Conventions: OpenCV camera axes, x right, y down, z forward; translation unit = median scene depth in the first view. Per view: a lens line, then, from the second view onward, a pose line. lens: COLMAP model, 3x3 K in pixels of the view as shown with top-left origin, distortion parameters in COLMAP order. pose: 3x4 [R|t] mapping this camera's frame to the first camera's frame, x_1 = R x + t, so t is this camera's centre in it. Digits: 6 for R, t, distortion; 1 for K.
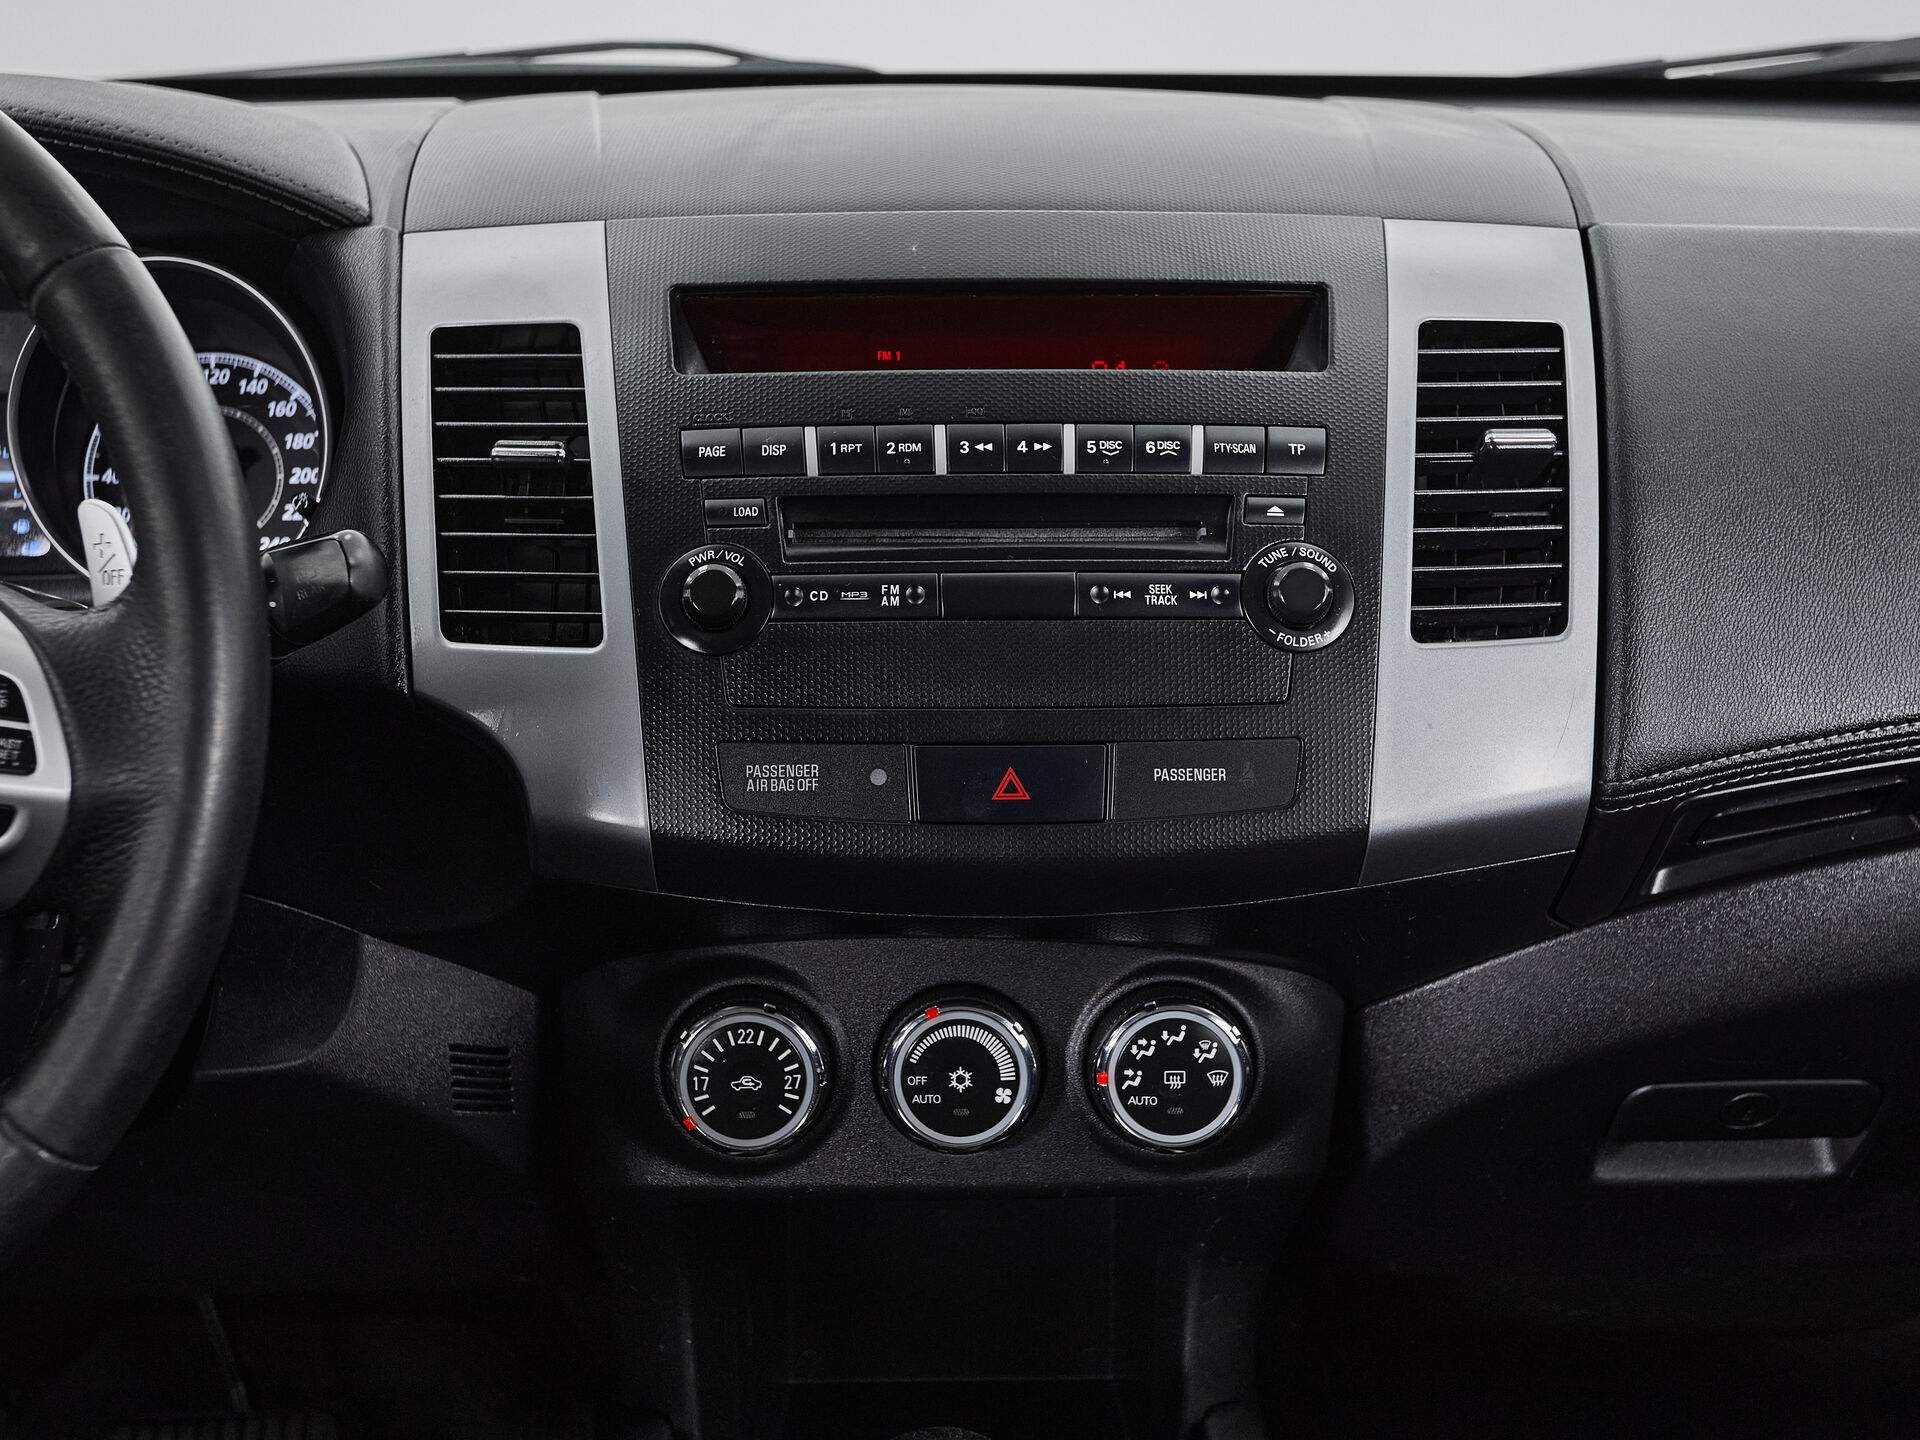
lens RADIAL K [[2548.6, 0, 928.5], [0, 2548.6, 725.7], [0, 0, 1]] dist [0.012201, 0.092082]
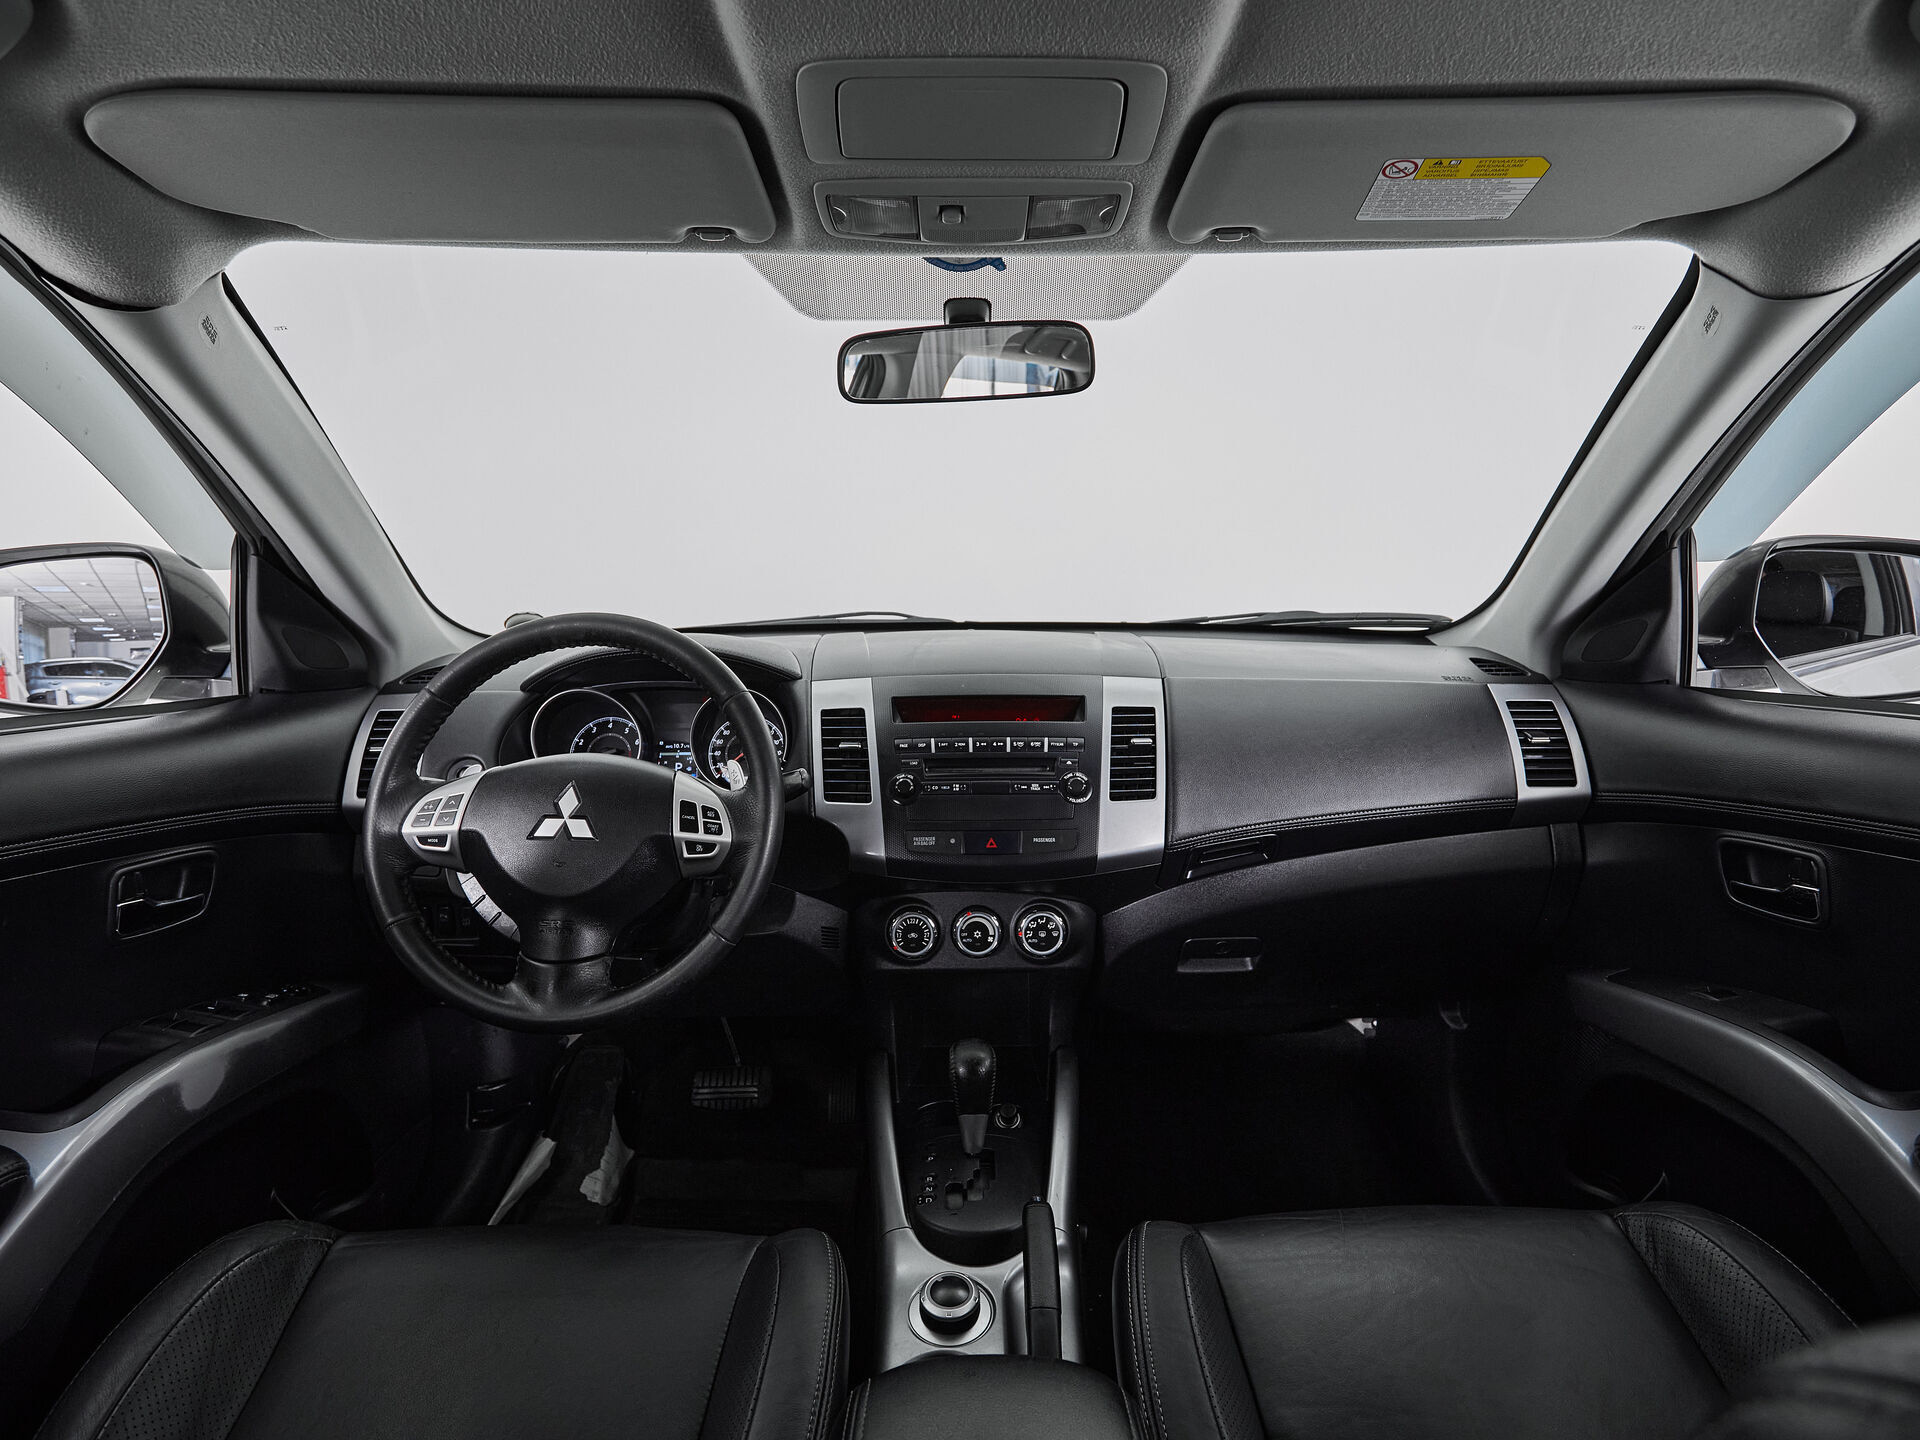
lens RADIAL K [[1026.2, 0, 960.0], [0, 1026.2, 720.0], [0, 0, 1]] dist [0.002452, 0.000371]
pose [[0.999913, -0.003028, -0.012801, 0.007799], [0.001378, 0.991899, -0.127018, 0.032172], [0.013082, 0.126990, 0.991818, -0.355656]]
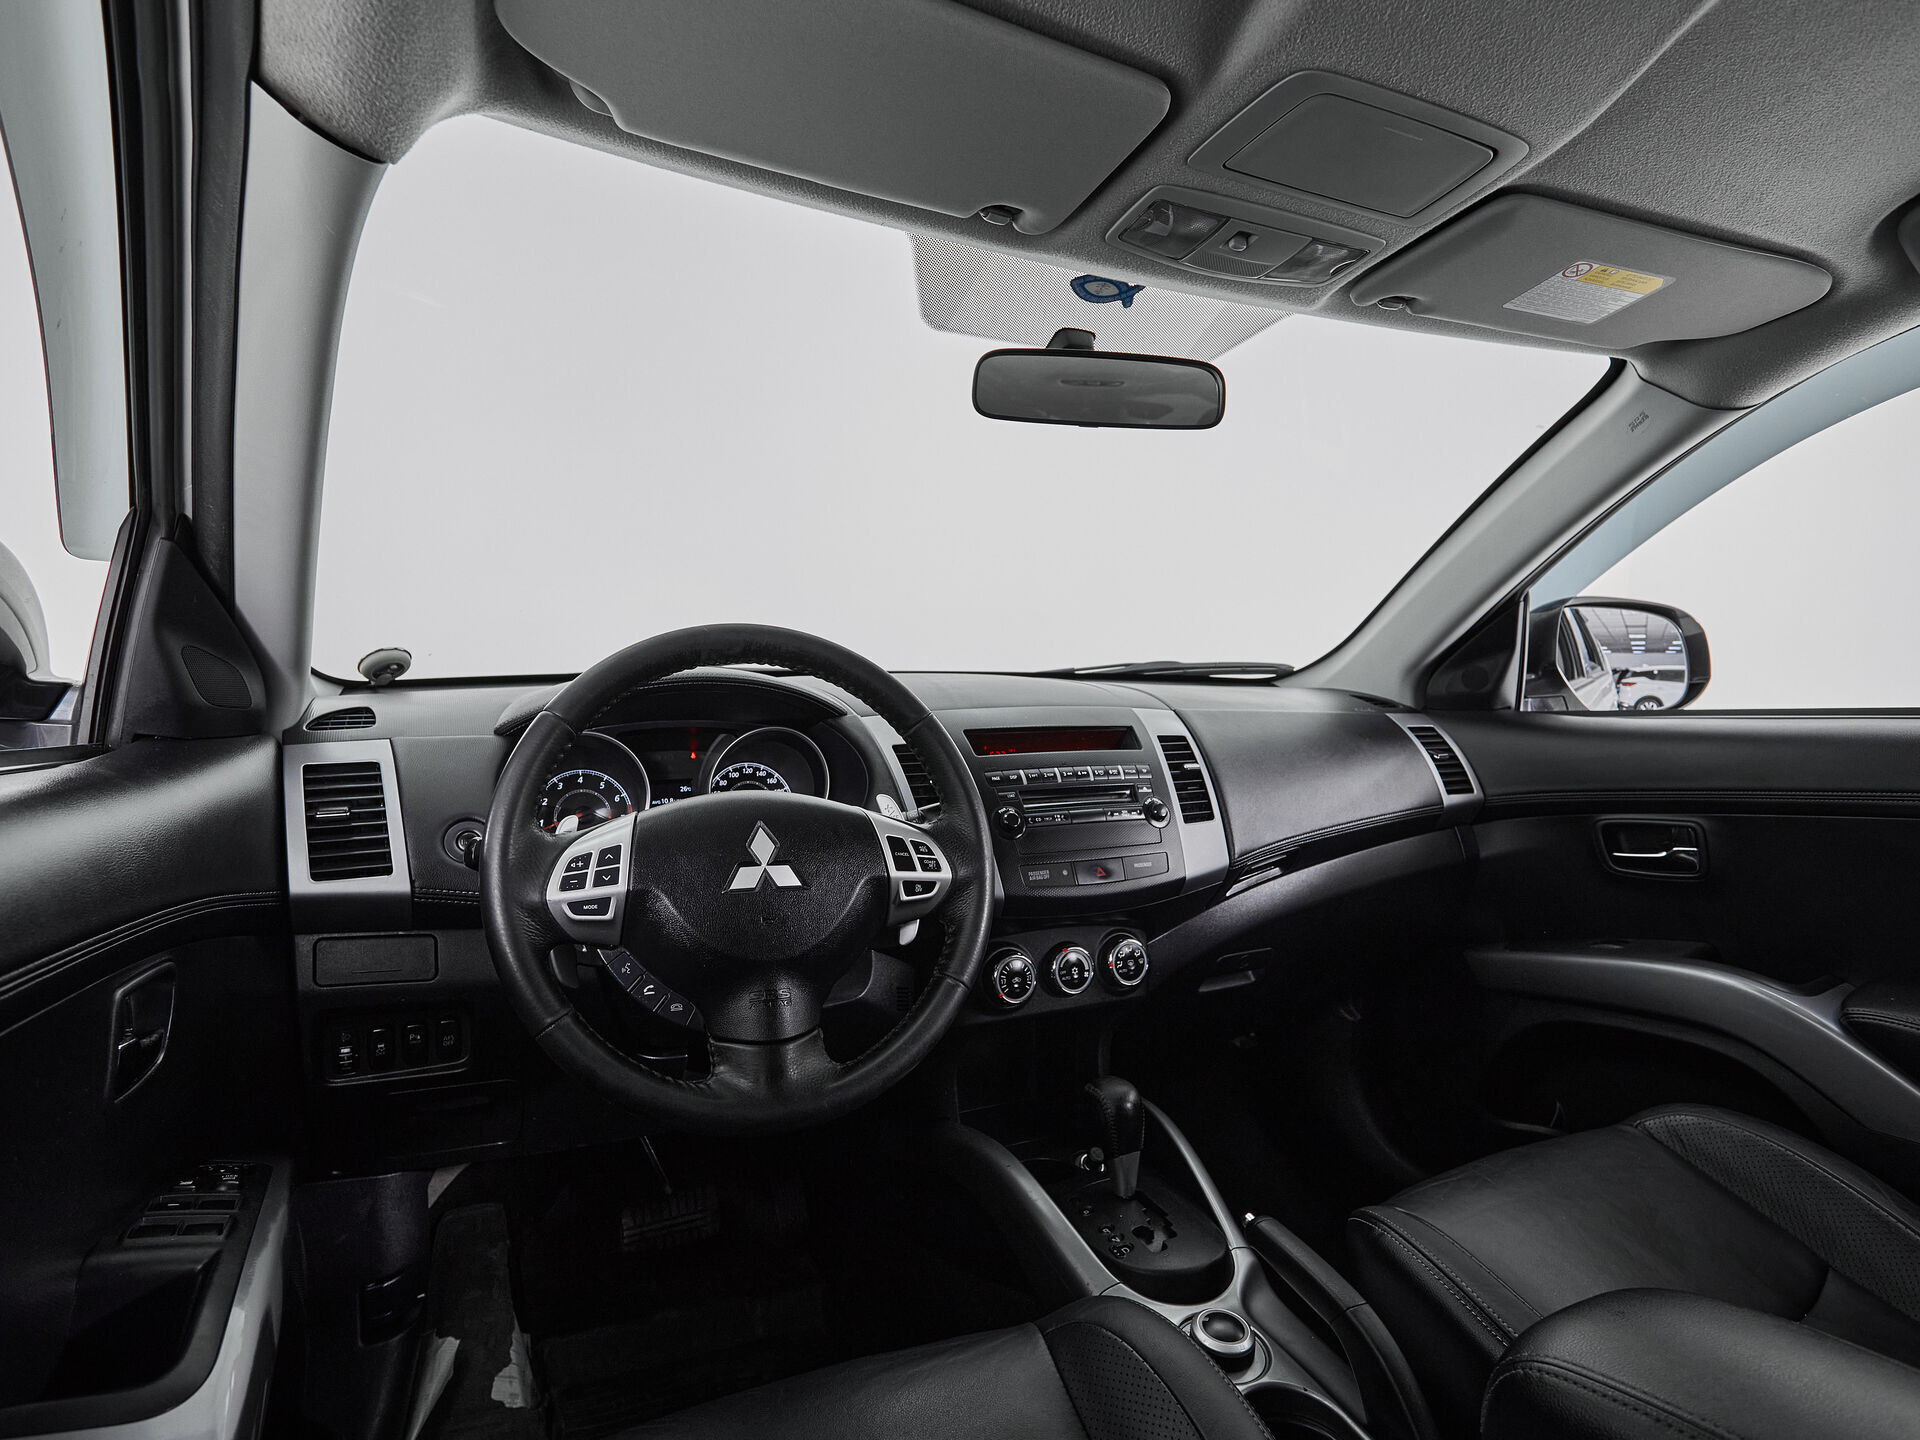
lens RADIAL K [[1045.5, 0, 960.0], [0, 1045.5, 720.0], [0, 0, 1]] dist [0.001496, 0.000160]
pose [[0.908515, -0.018070, 0.417461, -0.659295], [0.105813, 0.976450, -0.188014, 0.062926], [-0.404232, 0.214986, 0.889032, -0.174433]]
